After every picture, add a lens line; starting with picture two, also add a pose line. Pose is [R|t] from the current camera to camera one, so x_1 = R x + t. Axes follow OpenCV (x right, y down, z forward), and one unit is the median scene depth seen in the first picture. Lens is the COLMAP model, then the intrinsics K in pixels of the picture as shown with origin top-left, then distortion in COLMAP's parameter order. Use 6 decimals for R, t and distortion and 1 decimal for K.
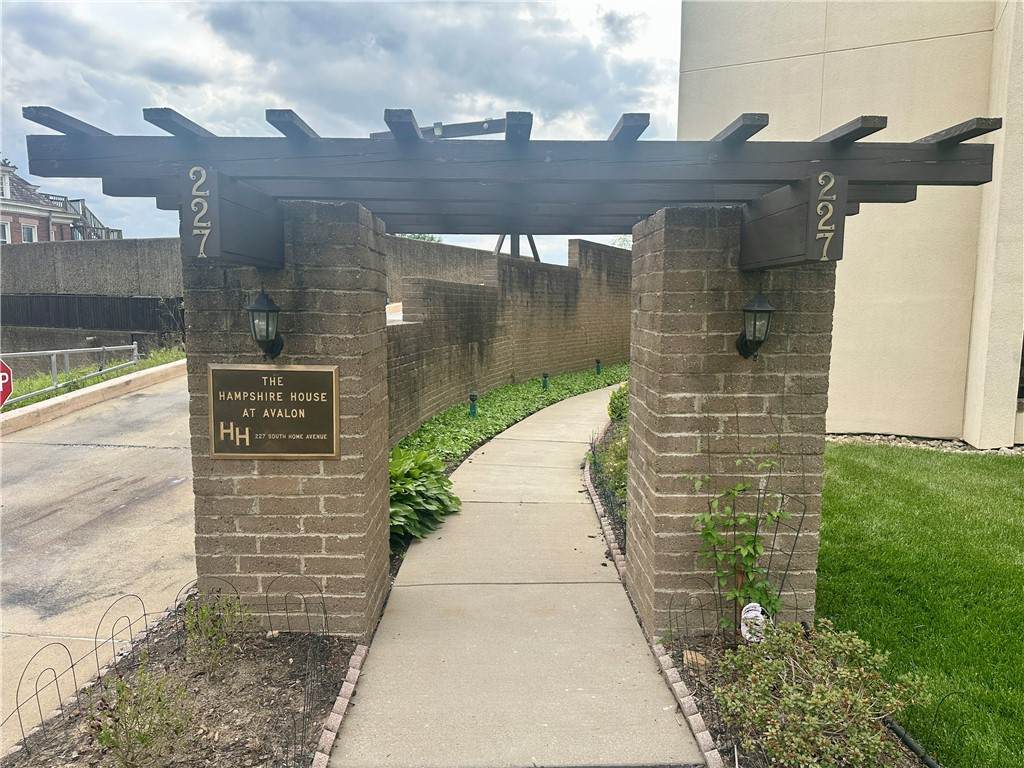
lens RADIAL K [[722.4, 0, 516.4], [0, 722.4, 387.3], [0, 0, 1]] dist [0.117834, -0.159822]
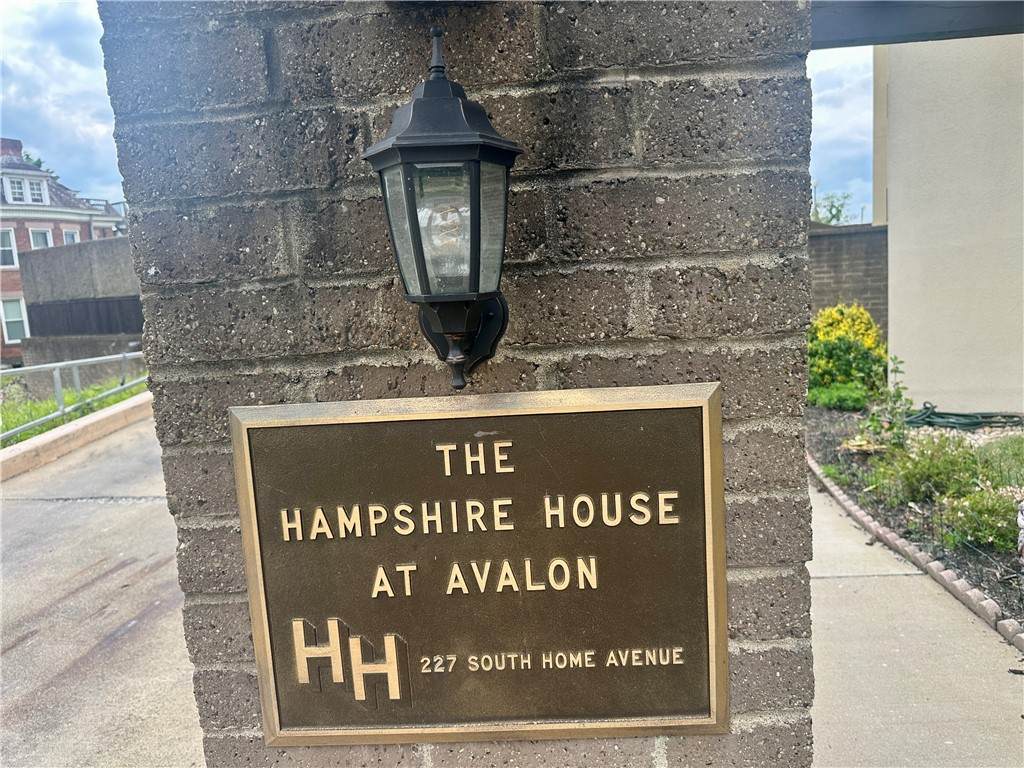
lens RADIAL K [[722.4, 0, 516.4], [0, 722.4, 387.3], [0, 0, 1]] dist [0.117834, -0.159822]
pose [[0.995763, -0.062263, -0.067664, -0.297346], [0.064153, 0.997598, 0.026124, -0.039108], [0.065875, -0.030354, 0.997366, 0.737498]]
